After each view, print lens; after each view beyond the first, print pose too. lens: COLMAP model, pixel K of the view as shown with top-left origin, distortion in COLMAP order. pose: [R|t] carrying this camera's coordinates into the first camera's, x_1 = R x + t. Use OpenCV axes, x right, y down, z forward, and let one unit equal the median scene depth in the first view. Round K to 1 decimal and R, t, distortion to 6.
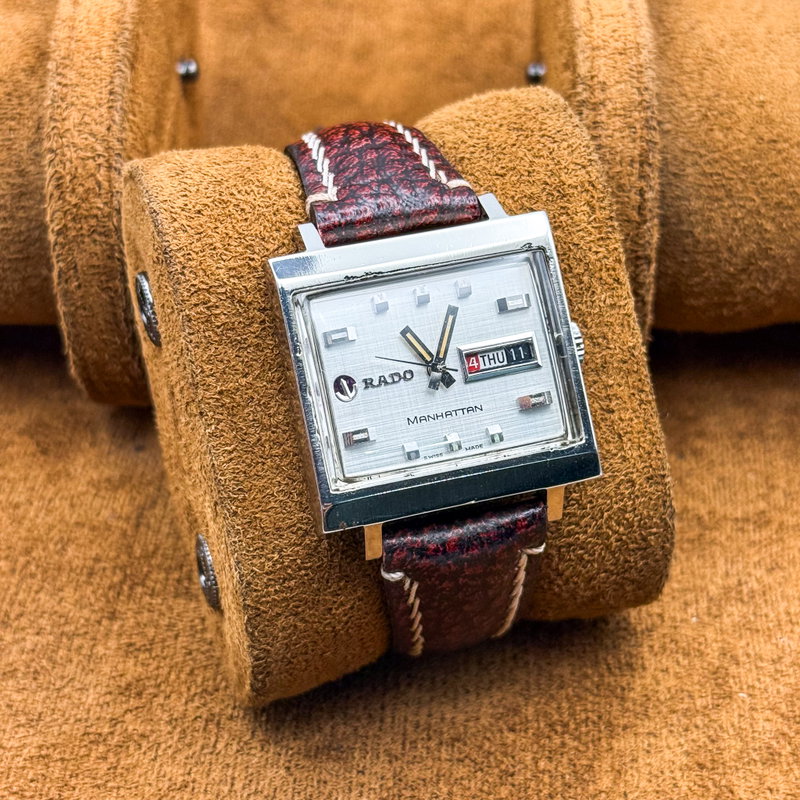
lens RADIAL K [[1891.4, 0, 440.5], [0, 1891.4, 356.9], [0, 0, 1]] dist [0.053702, 0.057981]
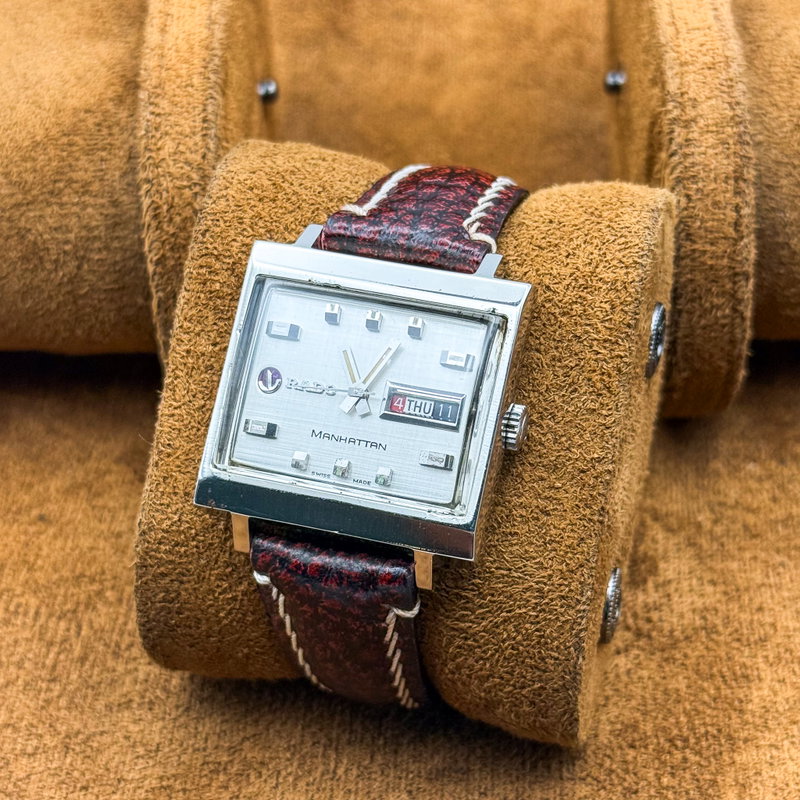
lens RADIAL K [[1891.4, 0, 440.5], [0, 1891.4, 356.9], [0, 0, 1]] dist [0.053702, 0.057981]
pose [[0.831582, 0.311419, -0.459880, 0.475612], [-0.352516, 0.935798, -0.003741, -0.023114], [0.429190, 0.165226, 0.887973, 0.133981]]
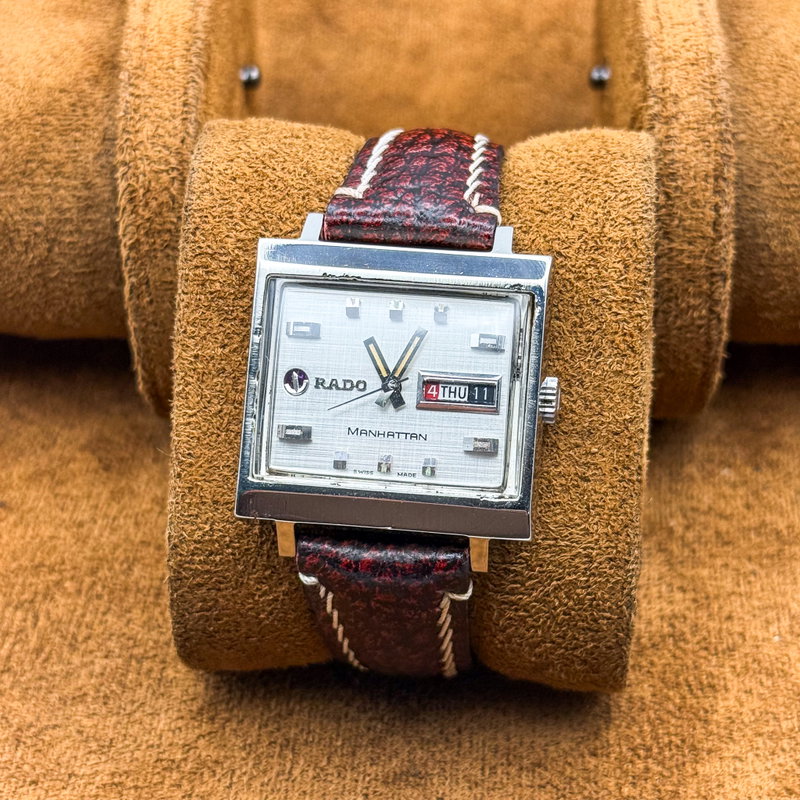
lens RADIAL K [[1891.4, 0, 440.5], [0, 1891.4, 356.9], [0, 0, 1]] dist [0.053702, 0.057981]
pose [[0.916948, 0.246298, -0.313918, 0.319315], [-0.245318, 0.968476, 0.043290, -0.056349], [0.314684, 0.037315, 0.948463, 0.079871]]
